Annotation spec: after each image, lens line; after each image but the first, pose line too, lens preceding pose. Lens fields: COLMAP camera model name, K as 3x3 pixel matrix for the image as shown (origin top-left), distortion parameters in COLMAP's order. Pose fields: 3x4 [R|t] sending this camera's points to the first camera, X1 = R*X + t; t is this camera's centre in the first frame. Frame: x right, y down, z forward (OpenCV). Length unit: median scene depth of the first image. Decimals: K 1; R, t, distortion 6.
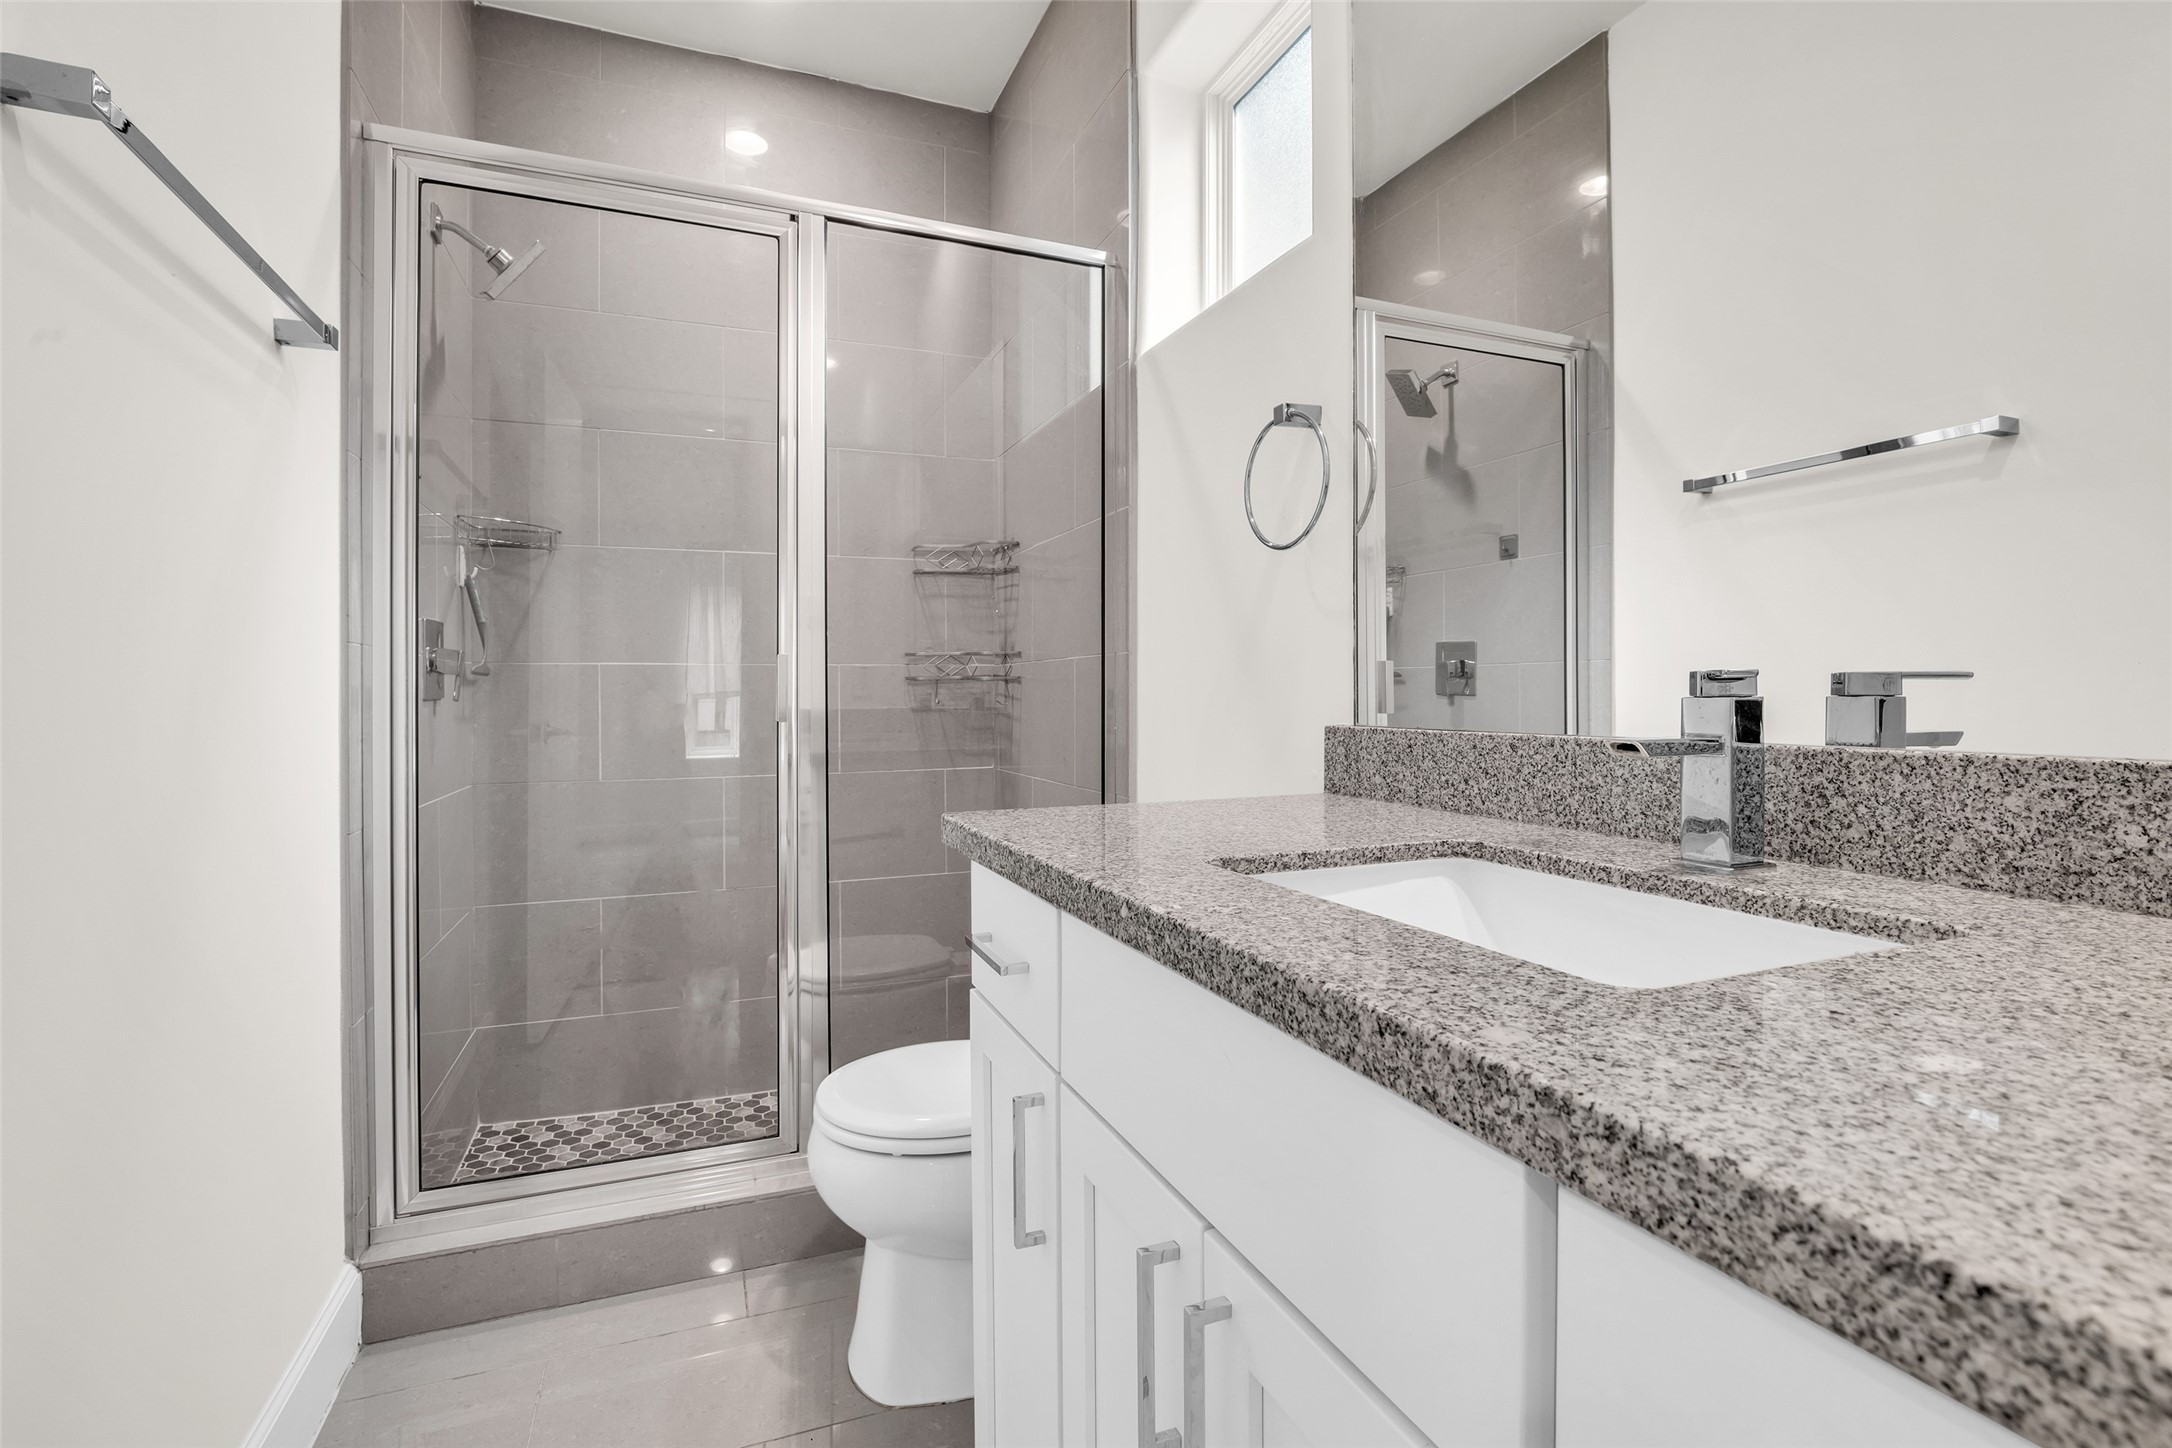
lens RADIAL K [[1006.3, 0, 1088.5], [0, 1006.3, 713.8], [0, 0, 1]] dist [-0.018595, 0.001558]
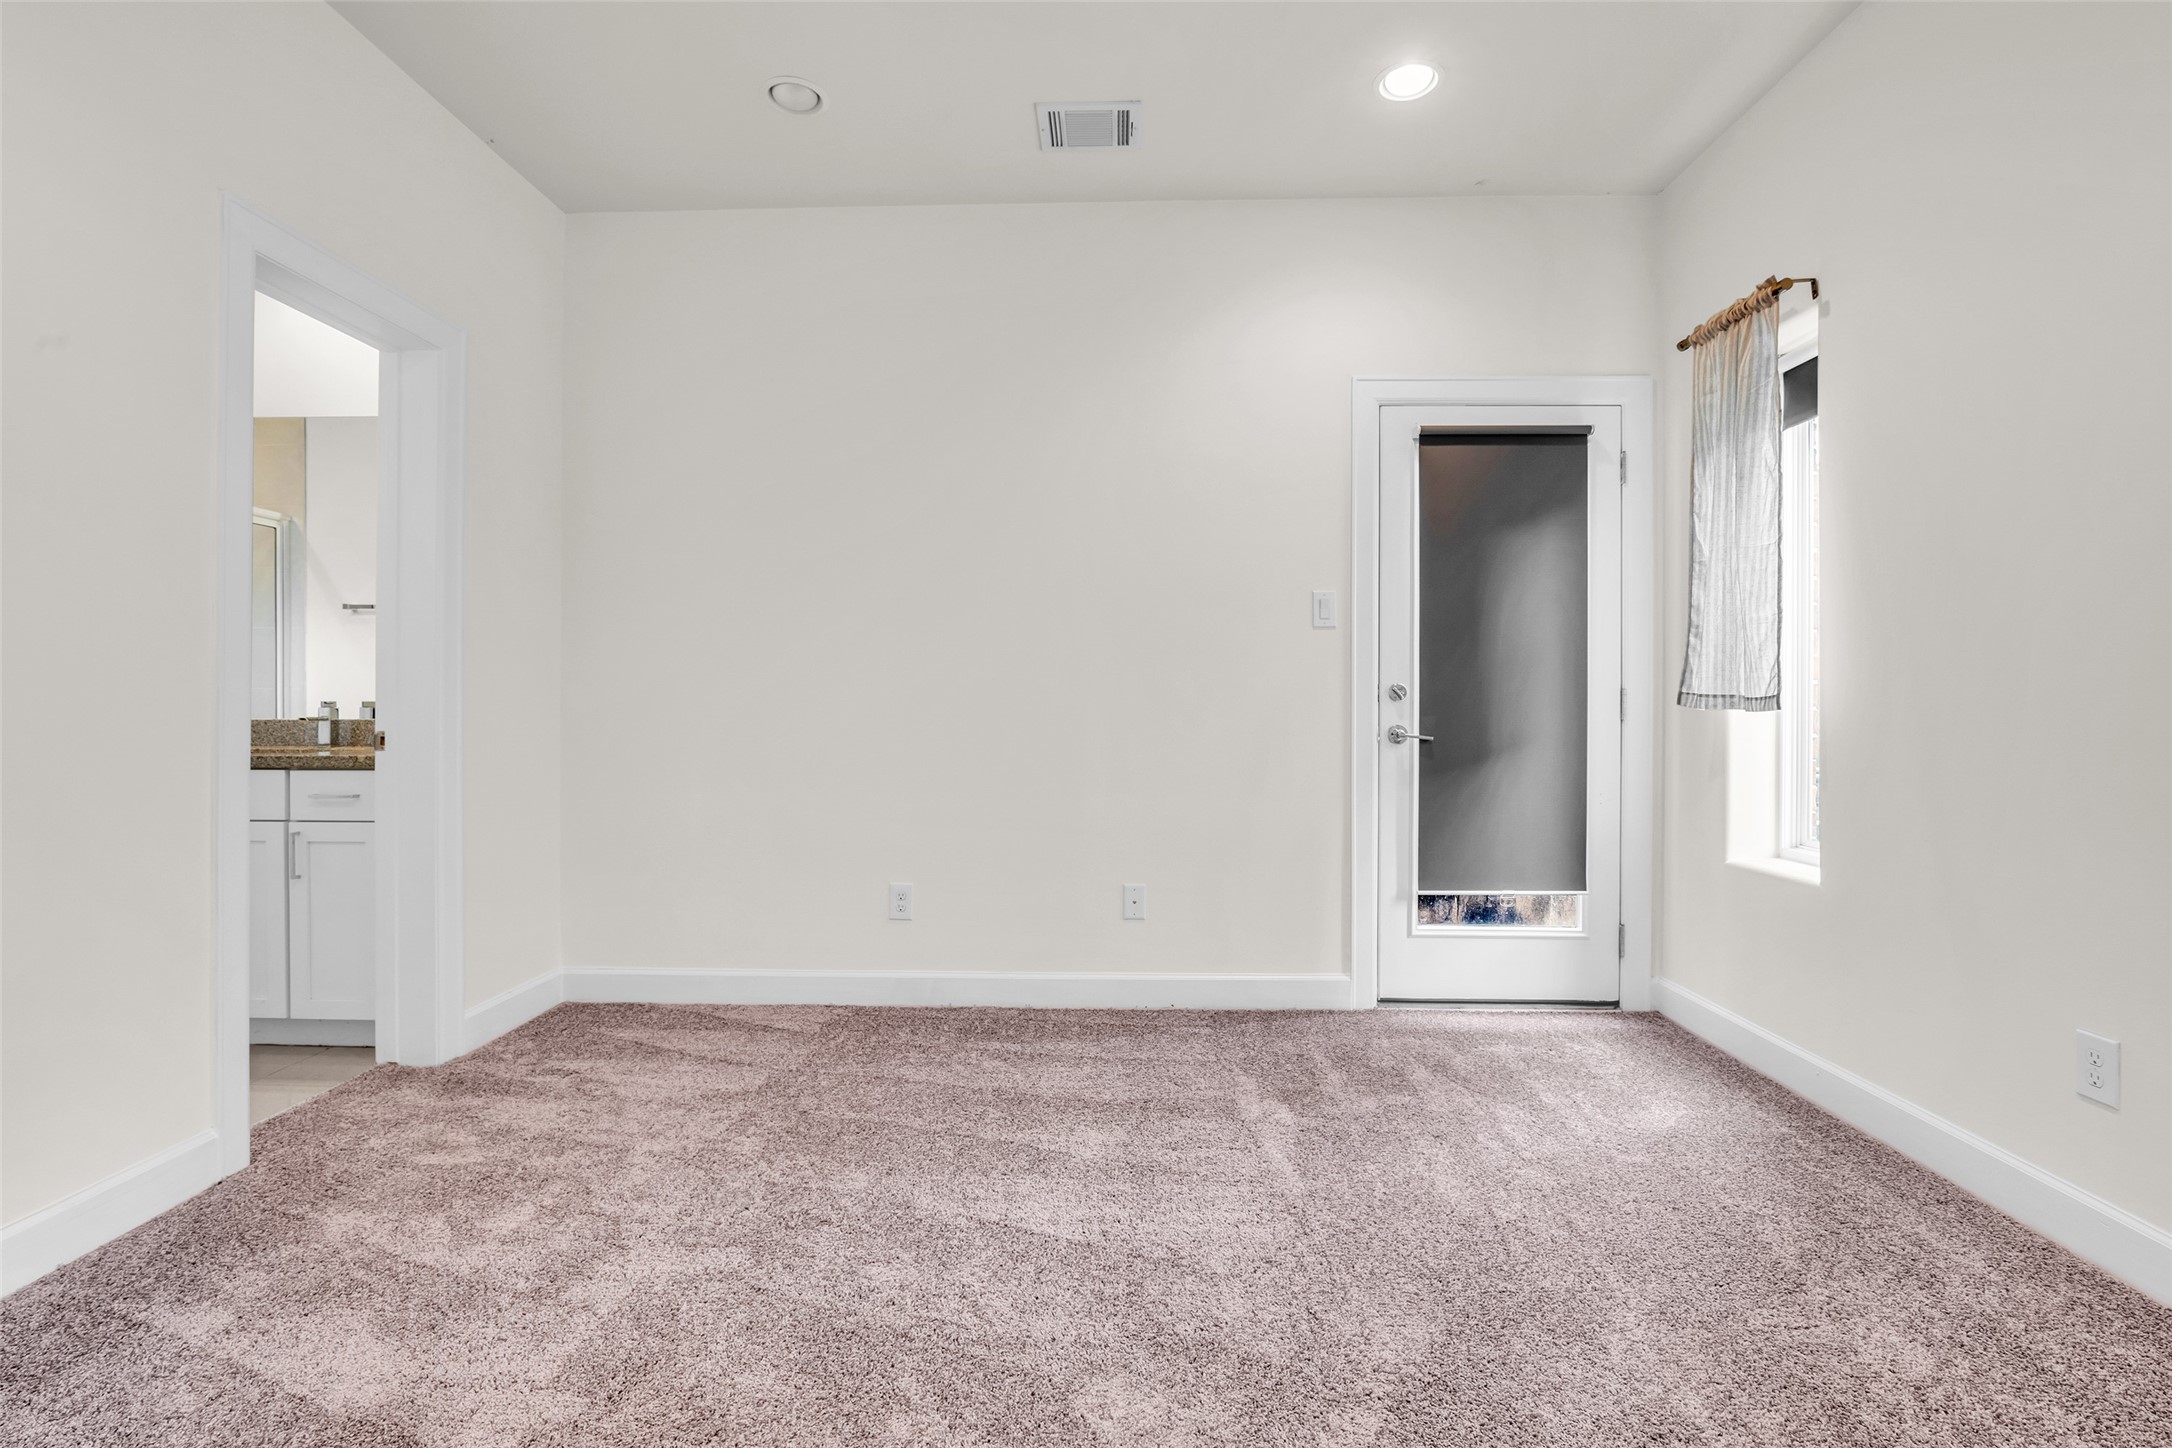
lens RADIAL K [[1006.3, 0, 1088.0], [0, 1006.3, 720.3], [0, 0, 1]] dist [-0.018595, 0.001558]
pose [[0.419588, -0.008324, 0.907677, -1.682043], [0.009282, 0.999945, 0.004880, 0.043464], [-0.907667, 0.006377, 0.419642, -3.365204]]
